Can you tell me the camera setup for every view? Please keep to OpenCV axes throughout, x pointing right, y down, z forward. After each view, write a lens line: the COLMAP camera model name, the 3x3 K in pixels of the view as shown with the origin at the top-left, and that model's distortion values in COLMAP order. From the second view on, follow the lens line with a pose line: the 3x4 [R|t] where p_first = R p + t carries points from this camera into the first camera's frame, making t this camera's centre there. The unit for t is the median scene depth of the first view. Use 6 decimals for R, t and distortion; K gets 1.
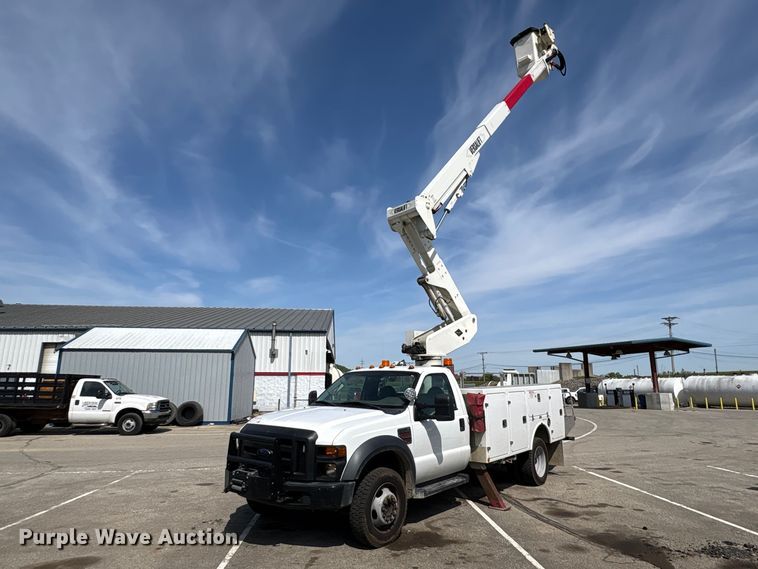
lens RADIAL K [[464.9, 0, 379.0], [0, 464.9, 284.5], [0, 0, 1]] dist [0.003404, 0.001447]
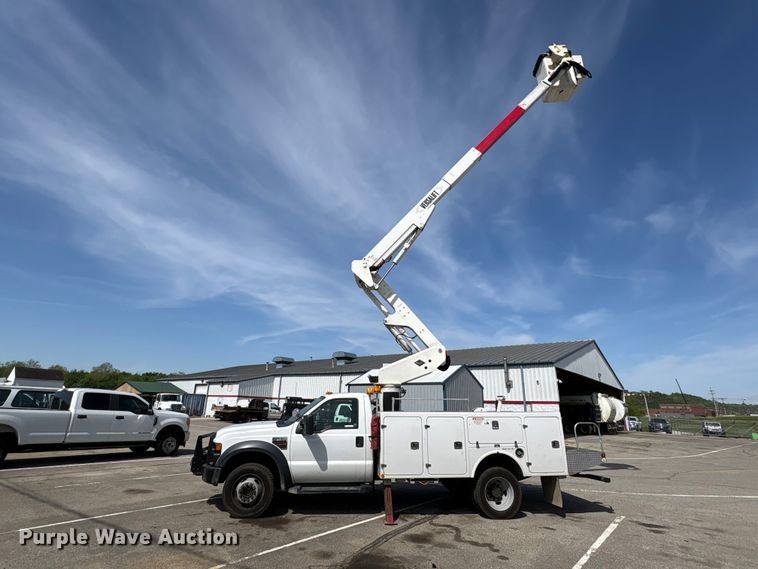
lens RADIAL K [[385.2, 0, 379.0], [0, 385.2, 284.5], [0, 0, 1]] dist [0.007210, -0.000135]
pose [[0.733001, -0.191814, -0.652623, 0.886841], [0.119872, 0.980829, -0.153642, 0.055617], [0.669582, 0.034388, 0.741941, 0.256373]]
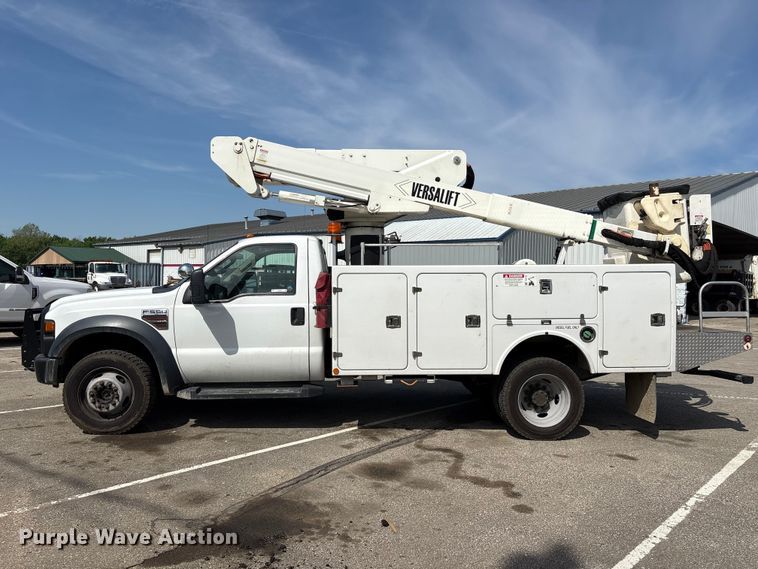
lens RADIAL K [[568.1, 0, 379.4], [0, 568.1, 281.7], [0, 0, 1]] dist [0.055422, -0.063584]
pose [[0.678681, 0.008370, -0.734386, 0.816530], [0.138509, 0.980533, 0.139178, 0.141545], [0.721254, -0.196177, 0.664310, 0.505276]]
